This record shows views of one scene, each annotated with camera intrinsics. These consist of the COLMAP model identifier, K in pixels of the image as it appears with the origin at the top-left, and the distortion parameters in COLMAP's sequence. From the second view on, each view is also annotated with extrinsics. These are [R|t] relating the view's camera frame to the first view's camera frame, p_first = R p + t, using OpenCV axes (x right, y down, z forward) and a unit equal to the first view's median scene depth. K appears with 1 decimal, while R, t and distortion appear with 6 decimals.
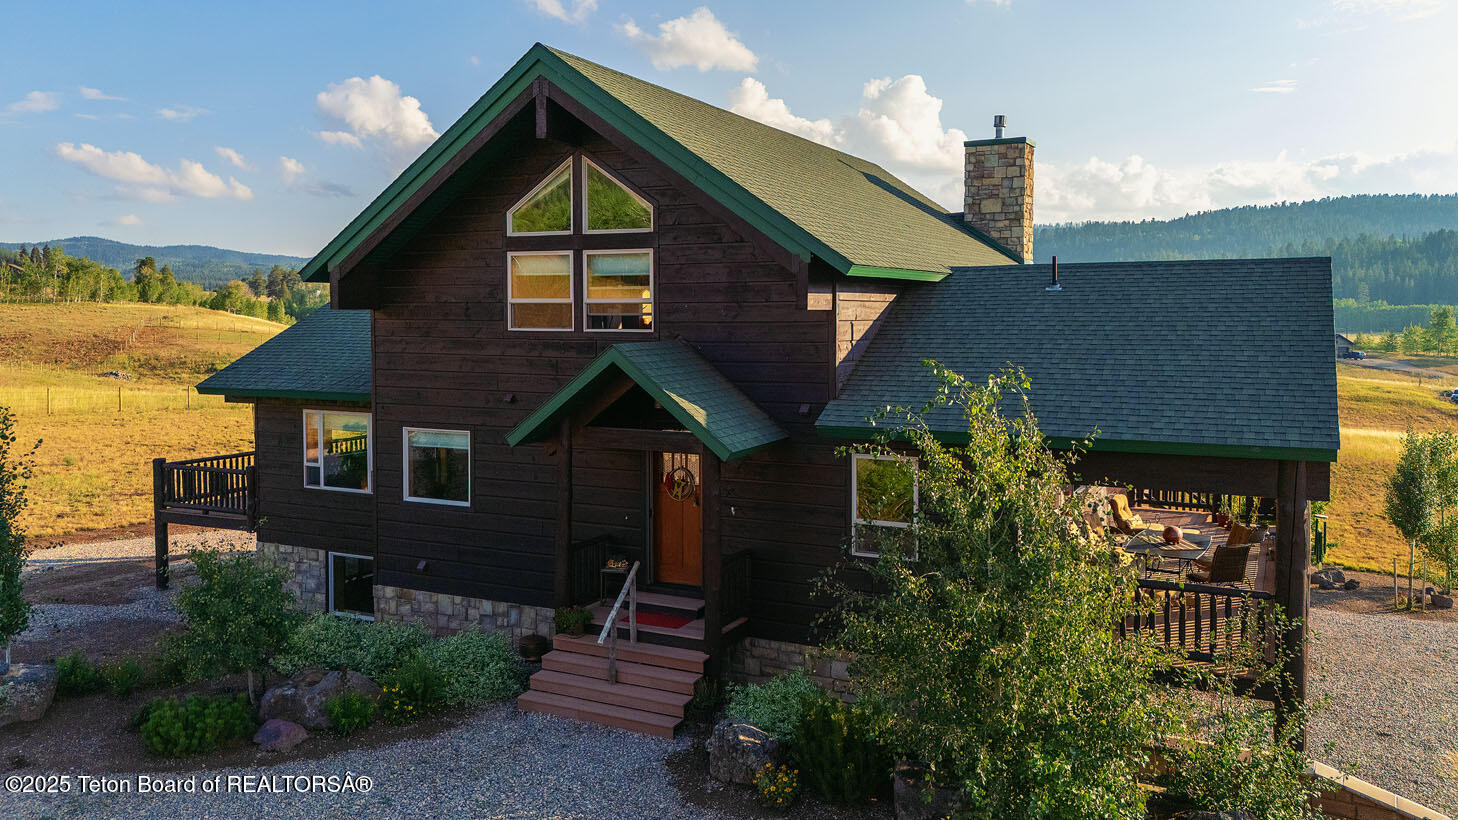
lens RADIAL K [[1121.6, 0, 728.2], [0, 1121.6, 366.9], [0, 0, 1]] dist [0.082072, -0.071158]
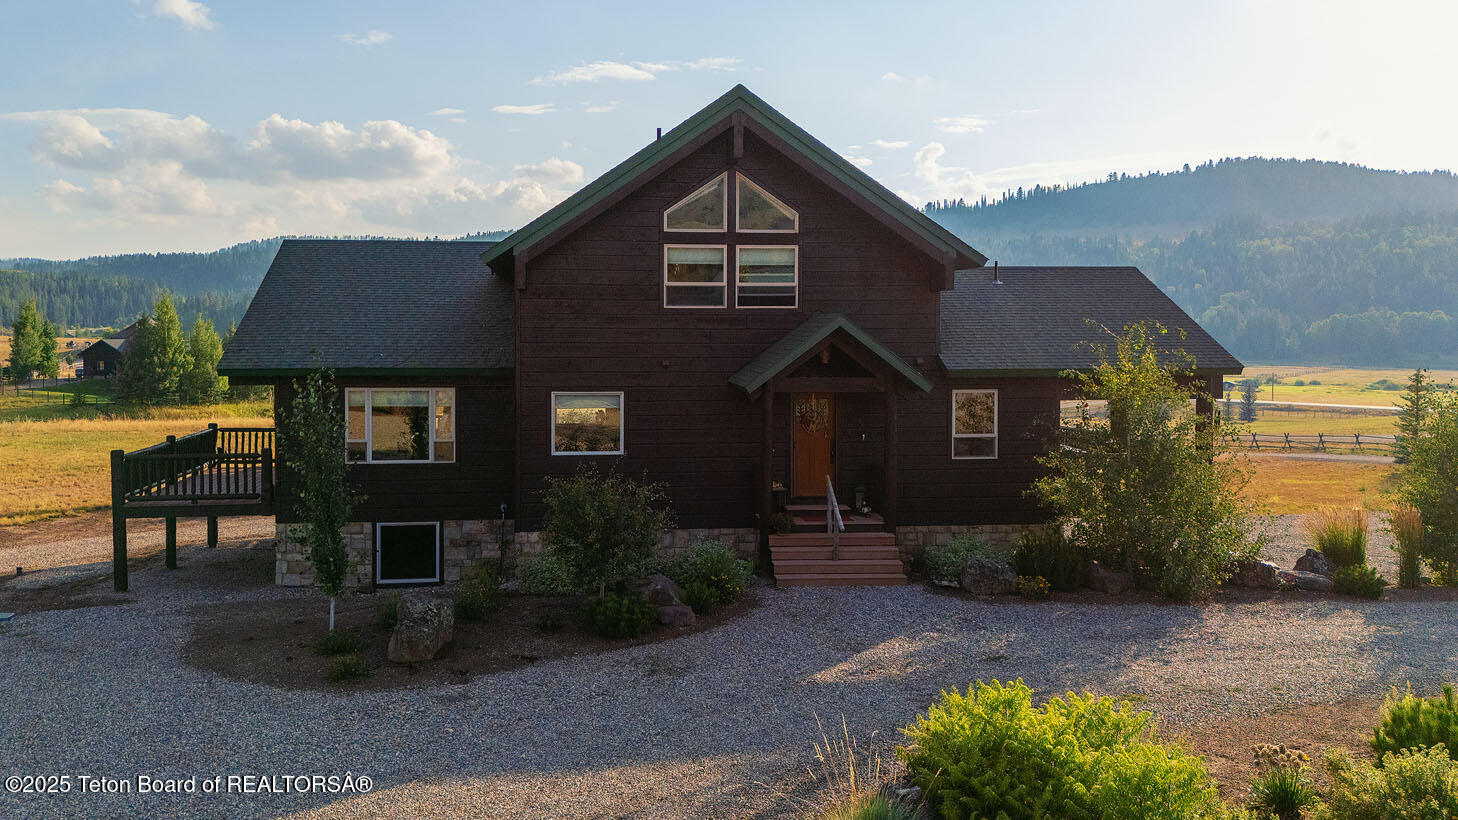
lens RADIAL K [[1121.6, 0, 740.2], [0, 1121.6, 372.1], [0, 0, 1]] dist [0.082072, -0.071158]
pose [[0.845648, -0.020950, 0.533330, -0.784278], [0.024797, 0.999693, -0.000049, 0.040293], [-0.533164, 0.013266, 0.845908, -0.083701]]
